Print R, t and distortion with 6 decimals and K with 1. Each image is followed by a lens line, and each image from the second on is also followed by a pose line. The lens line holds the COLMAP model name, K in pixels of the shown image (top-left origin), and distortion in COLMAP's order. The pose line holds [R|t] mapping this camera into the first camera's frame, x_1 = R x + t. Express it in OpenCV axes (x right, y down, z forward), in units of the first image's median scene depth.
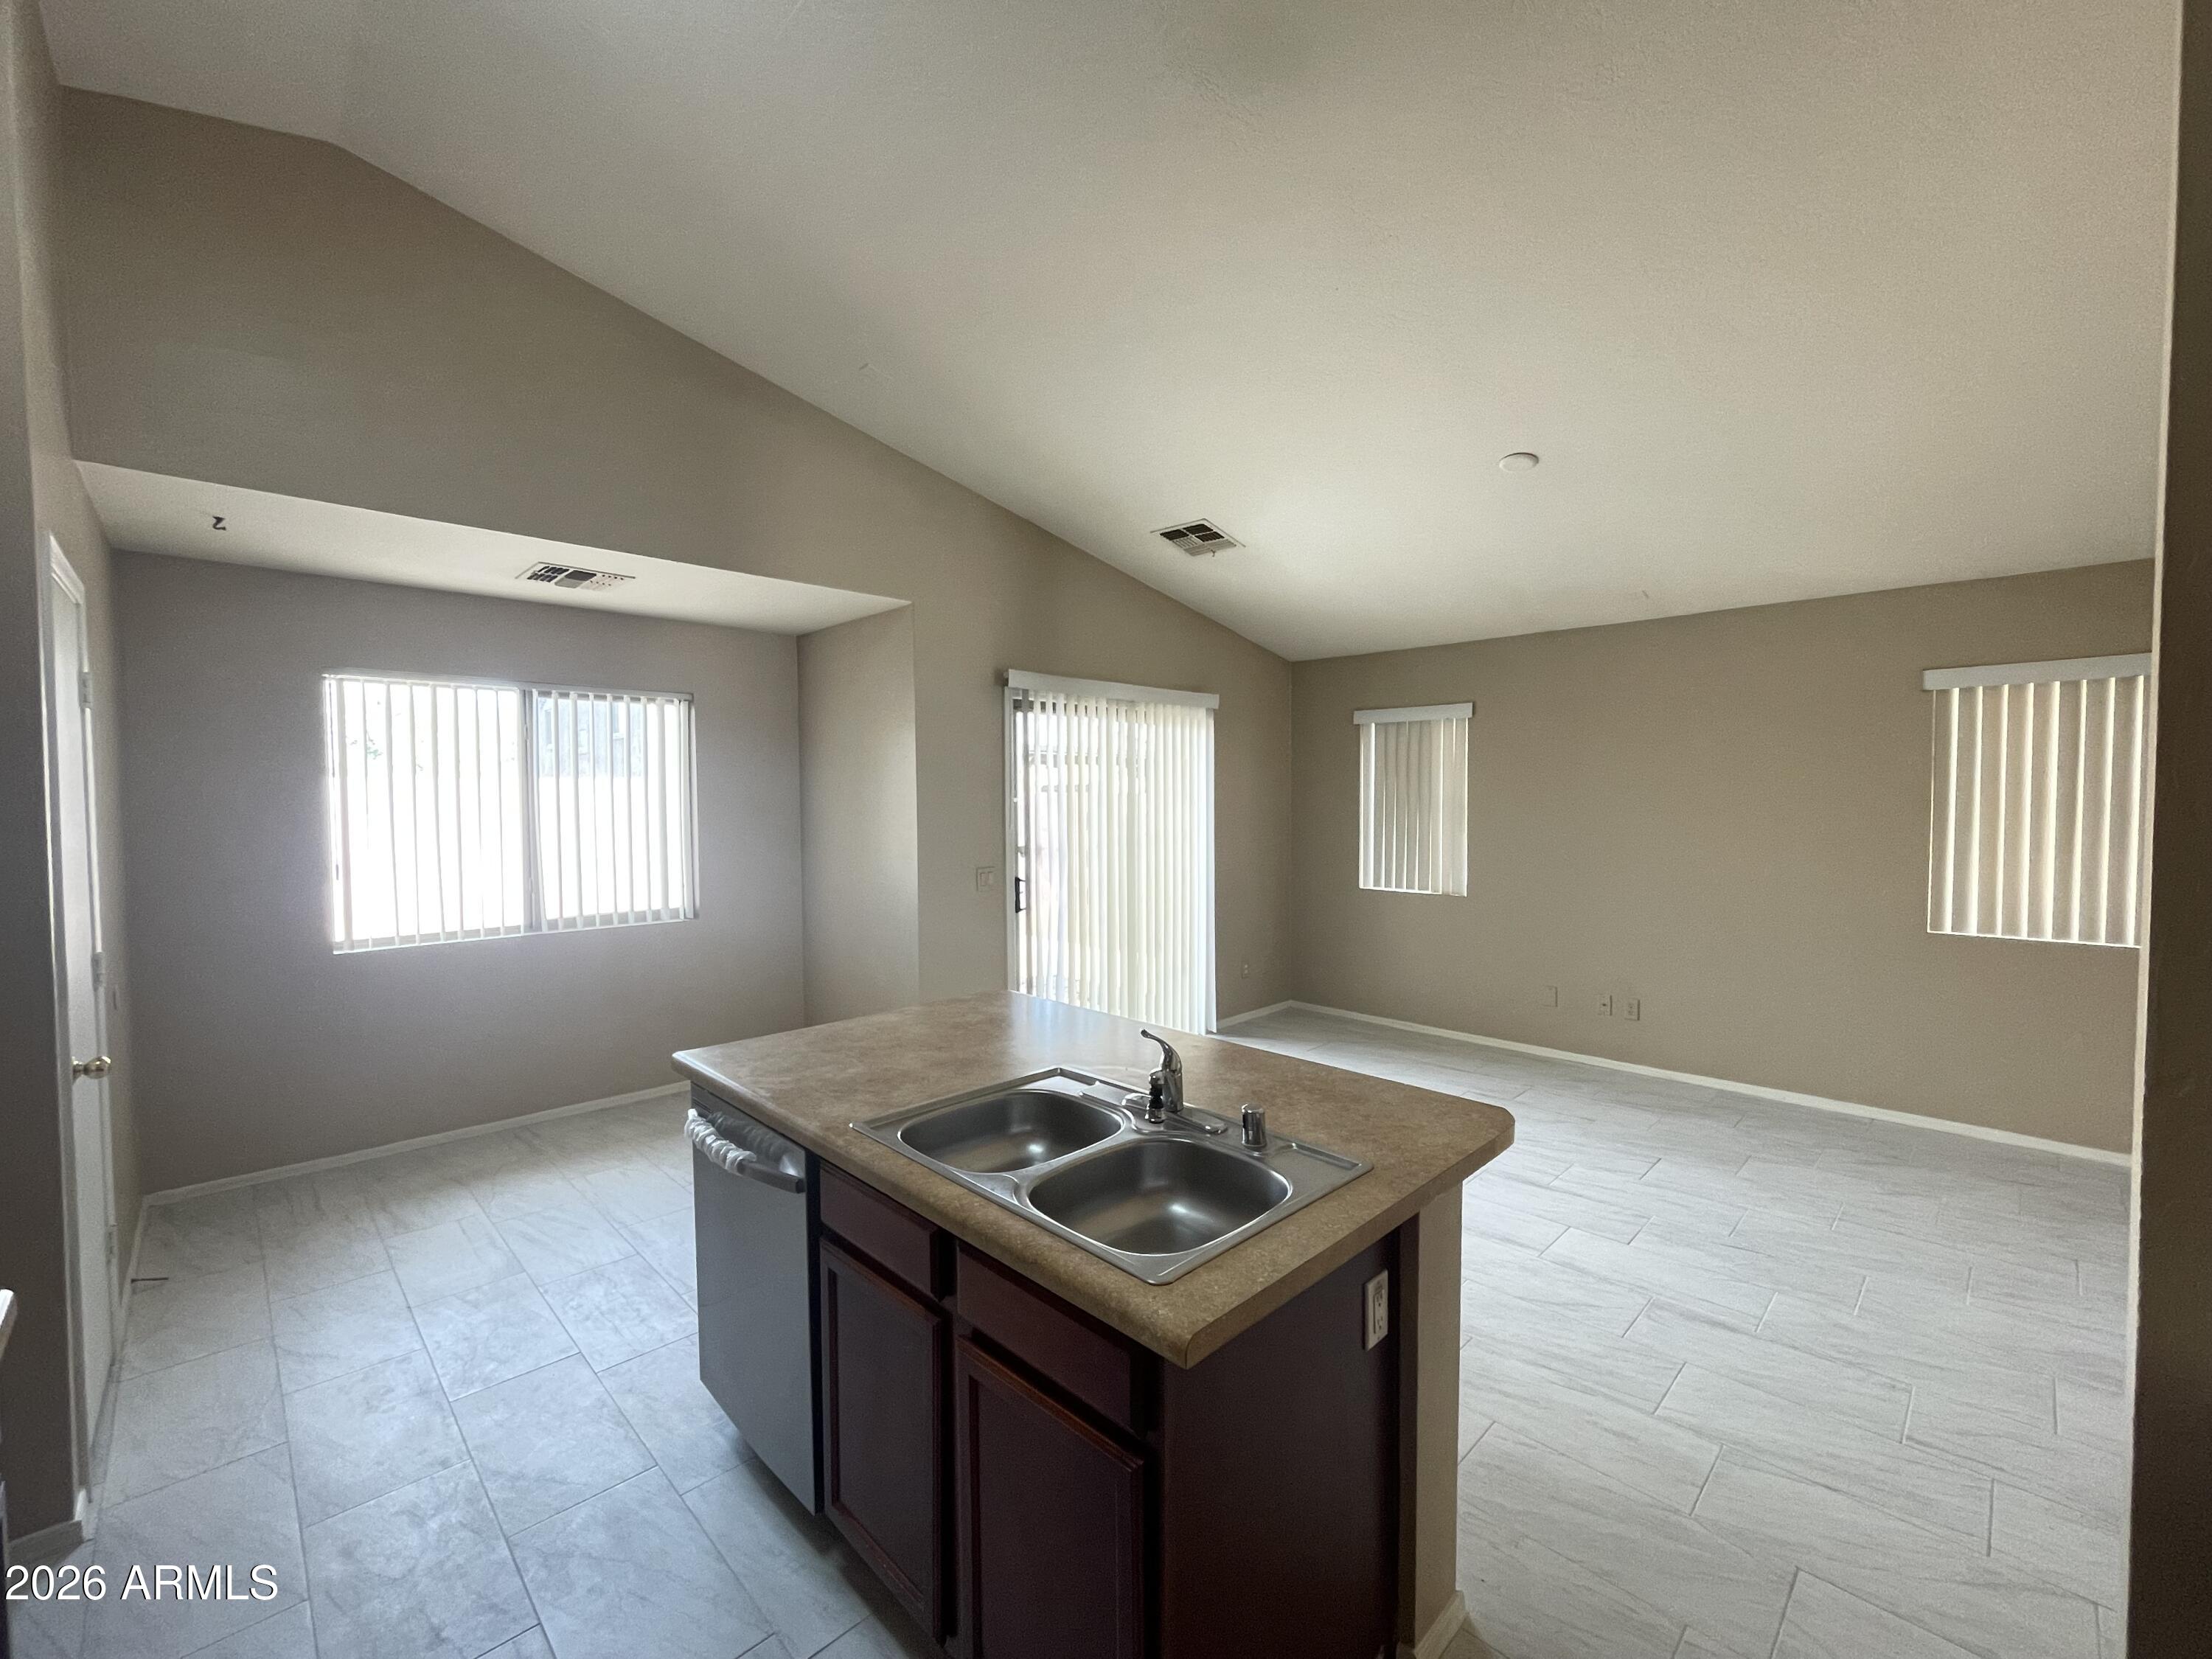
lens RADIAL K [[922.9, 0, 1112.6], [0, 922.9, 833.0], [0, 0, 1]] dist [0.001000, -0.000447]
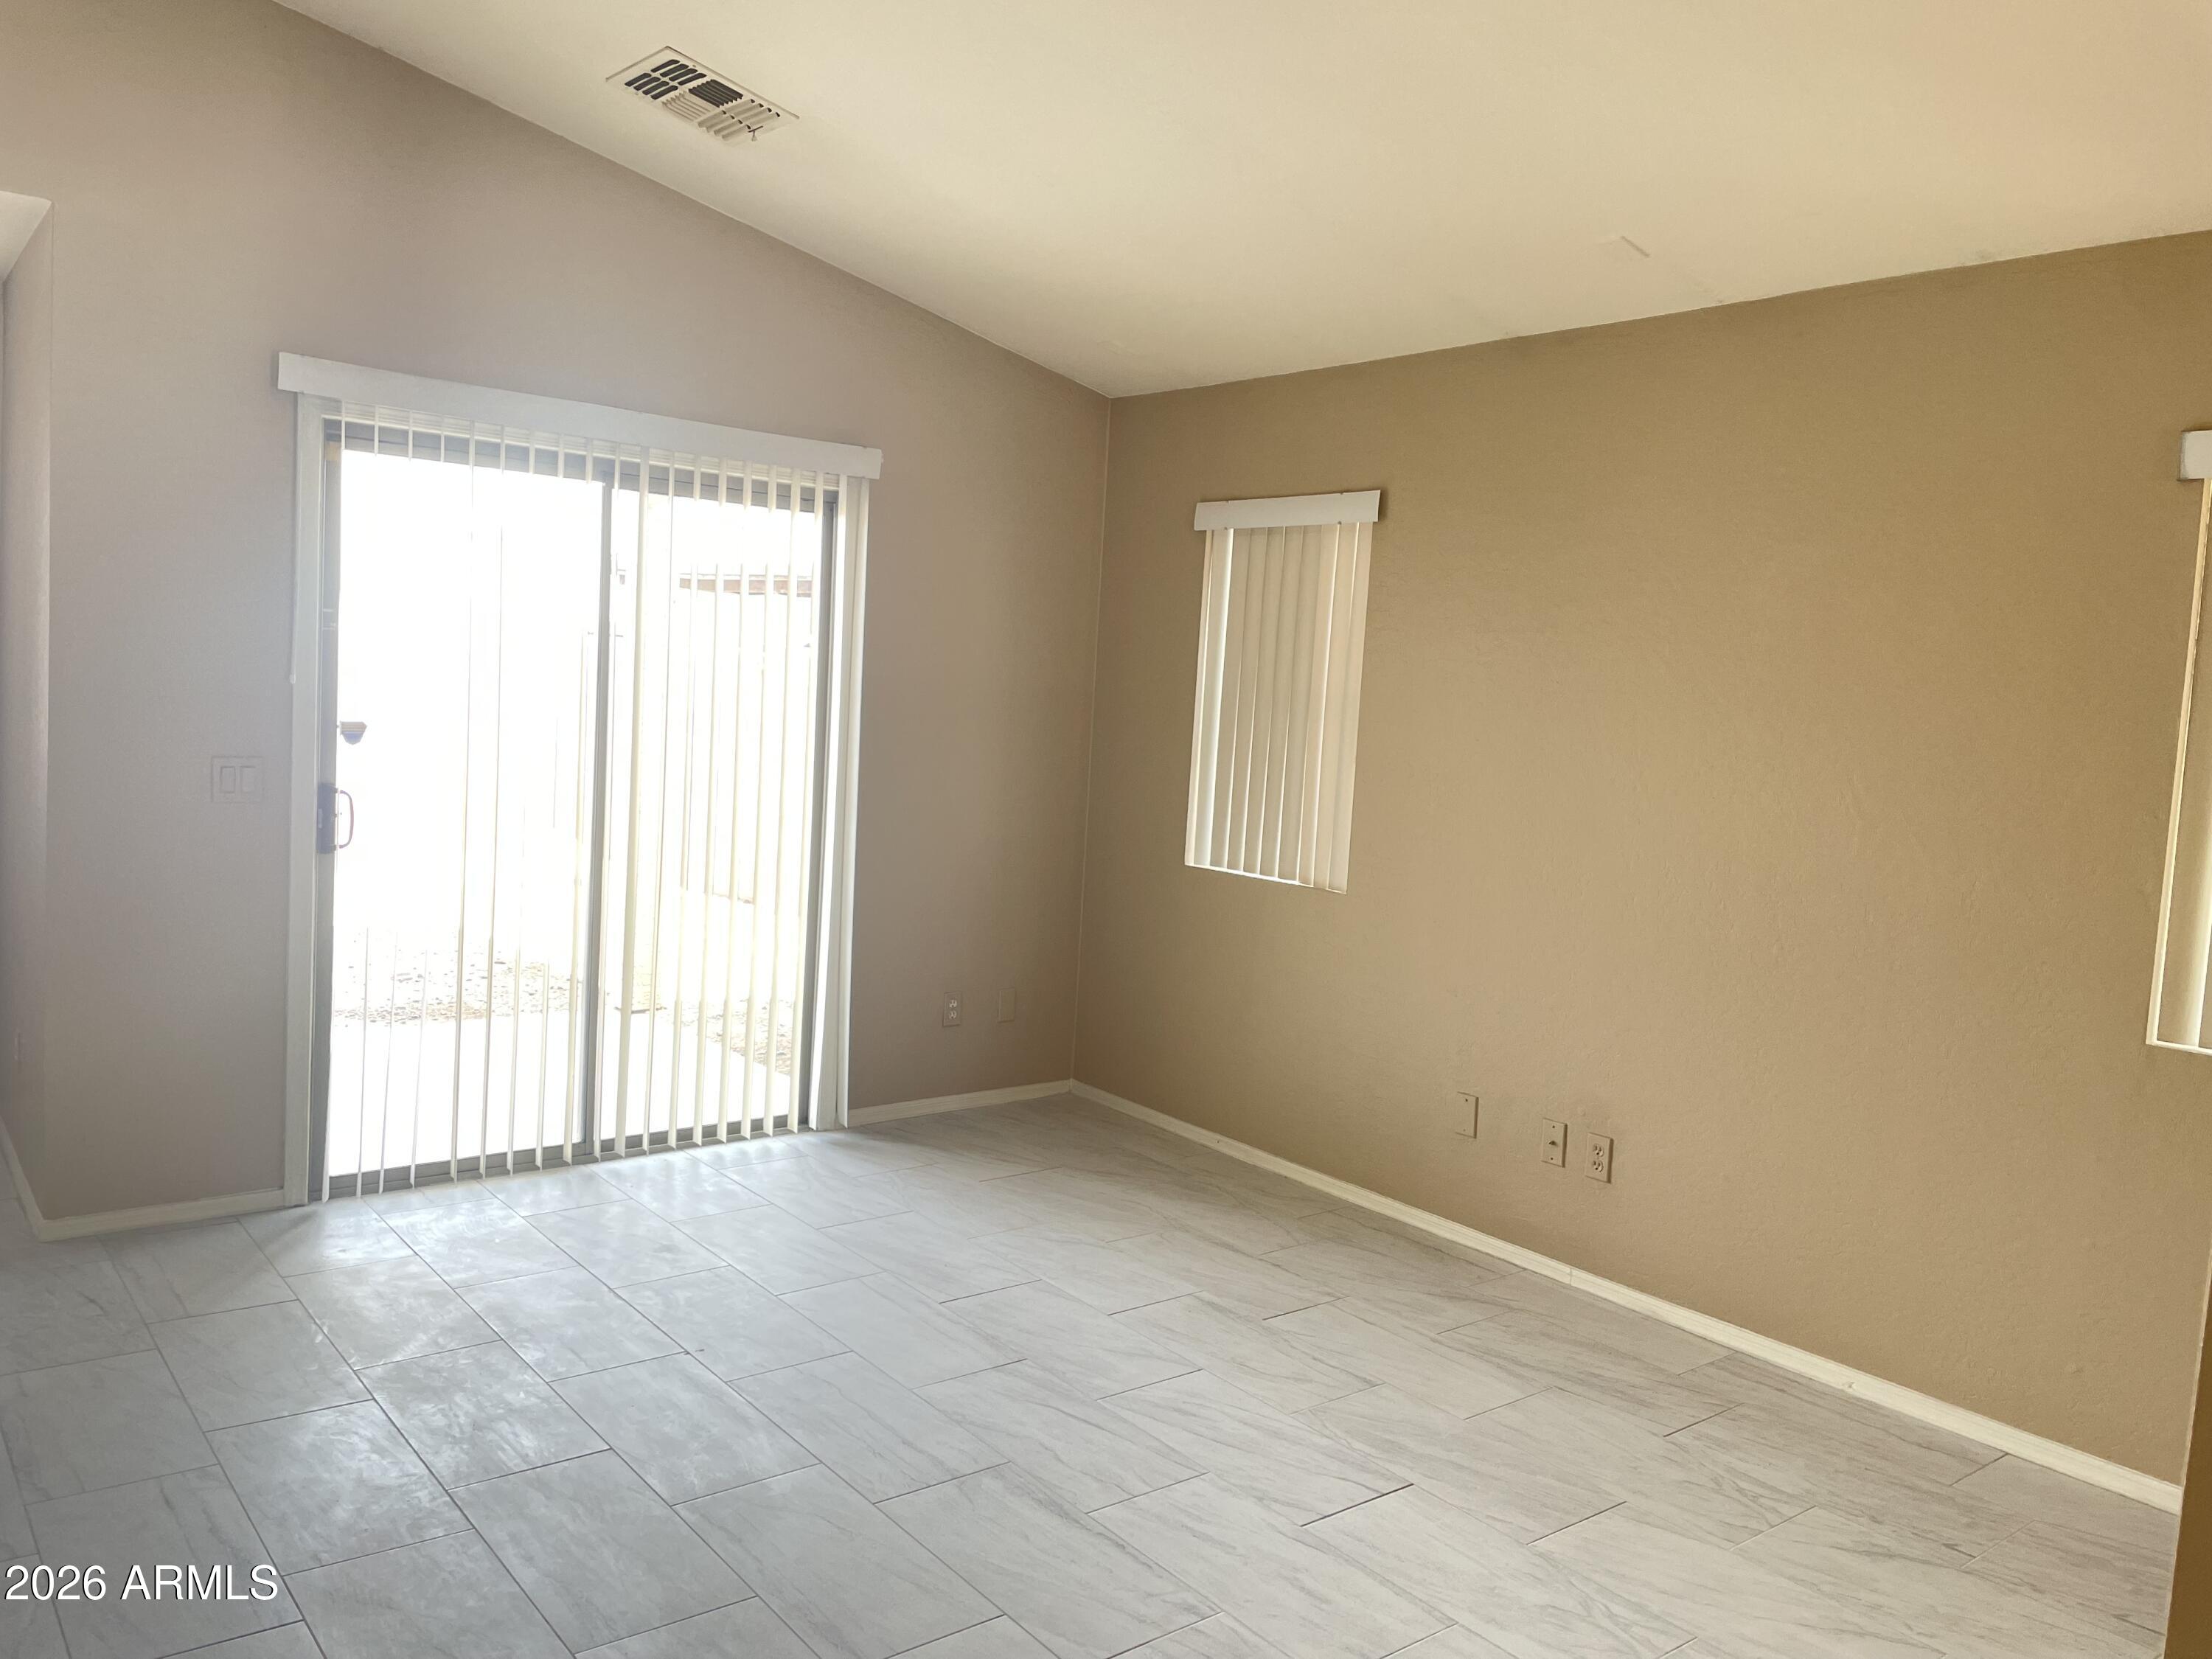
lens RADIAL K [[1670.0, 0, 1102.7], [0, 1670.0, 823.6], [0, 0, 1]] dist [0.032281, -0.007753]
pose [[0.992406, 0.071567, -0.100037, 0.366938], [-0.067625, 0.996815, 0.042261, 0.003463], [0.102743, -0.035175, 0.994086, 0.129955]]
